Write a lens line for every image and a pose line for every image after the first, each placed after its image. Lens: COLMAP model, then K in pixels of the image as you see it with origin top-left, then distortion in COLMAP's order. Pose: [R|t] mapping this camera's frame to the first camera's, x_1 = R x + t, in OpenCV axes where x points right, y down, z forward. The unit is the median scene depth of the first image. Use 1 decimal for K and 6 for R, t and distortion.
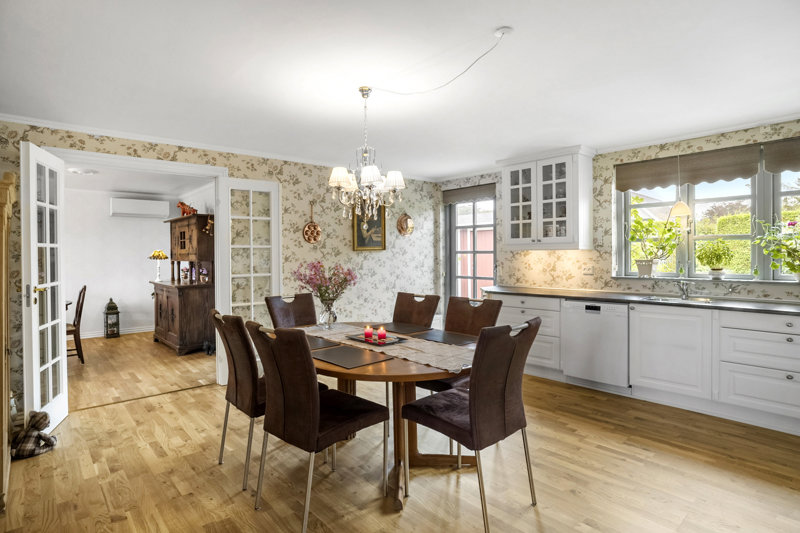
lens RADIAL K [[440.5, 0, 404.3], [0, 440.5, 255.7], [0, 0, 1]] dist [-0.023670, 0.008152]
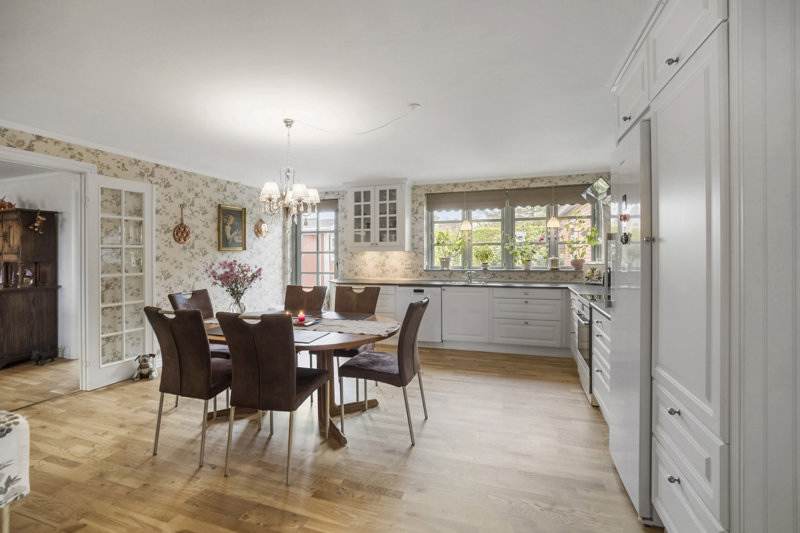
lens RADIAL K [[369.4, 0, 397.8], [0, 369.4, 253.1], [0, 0, 1]] dist [-0.010740, 0.005221]
pose [[0.866741, 0.001606, 0.498756, -0.244688], [0.001752, 0.999979, -0.006264, 0.000857], [-0.498755, 0.006303, 0.866720, -0.037272]]
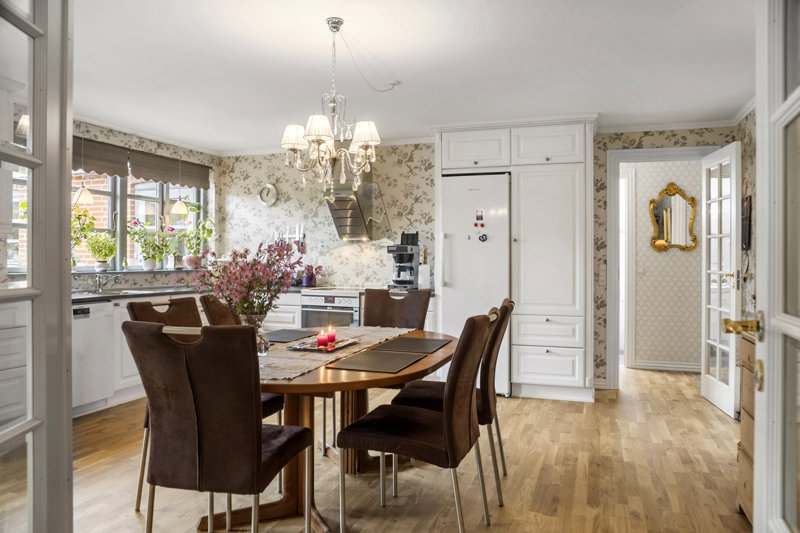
lens RADIAL K [[576.4, 0, 398.9], [0, 576.4, 263.3], [0, 0, 1]] dist [0.000937, -0.000283]
pose [[-0.483616, -0.002275, 0.875277, -0.733883], [0.004502, 0.999977, 0.005087, 0.029570], [-0.875269, 0.006401, -0.483595, 0.986633]]
